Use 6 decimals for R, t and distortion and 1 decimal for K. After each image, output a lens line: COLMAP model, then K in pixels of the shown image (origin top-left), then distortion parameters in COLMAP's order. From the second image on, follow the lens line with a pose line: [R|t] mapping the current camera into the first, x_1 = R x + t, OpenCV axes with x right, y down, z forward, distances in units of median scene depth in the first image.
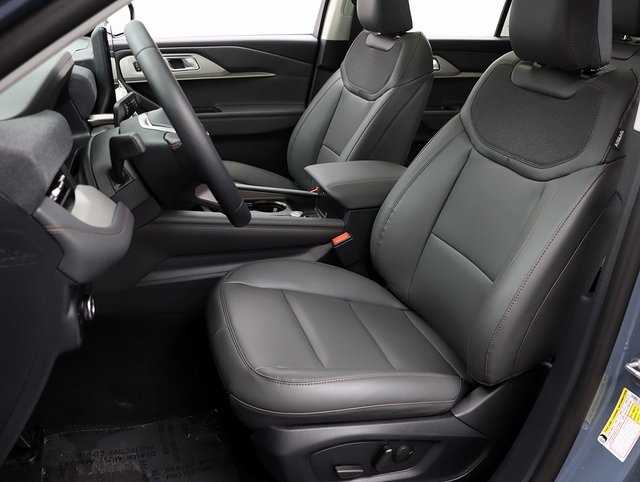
lens RADIAL K [[599.6, 0, 320.0], [0, 599.6, 241.0], [0, 0, 1]] dist [-0.182521, 0.178689]
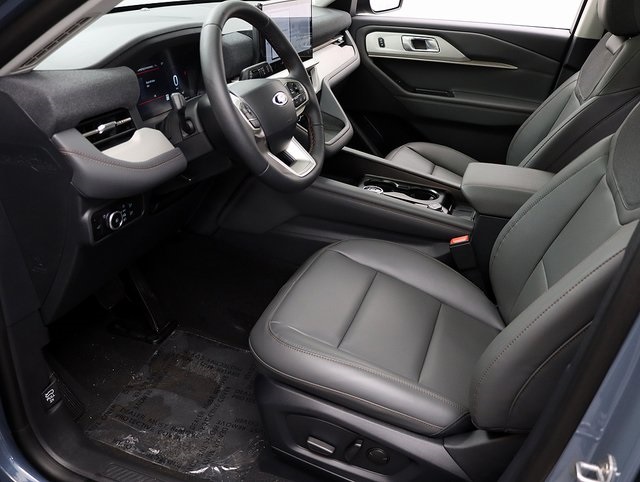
lens RADIAL K [[599.6, 0, 320.0], [0, 599.6, 241.0], [0, 0, 1]] dist [-0.182521, 0.178689]
pose [[0.810653, 0.261868, -0.523705, 0.368864], [-0.244997, 0.964056, 0.102820, -0.048294], [0.531806, 0.044955, 0.845672, 0.075120]]
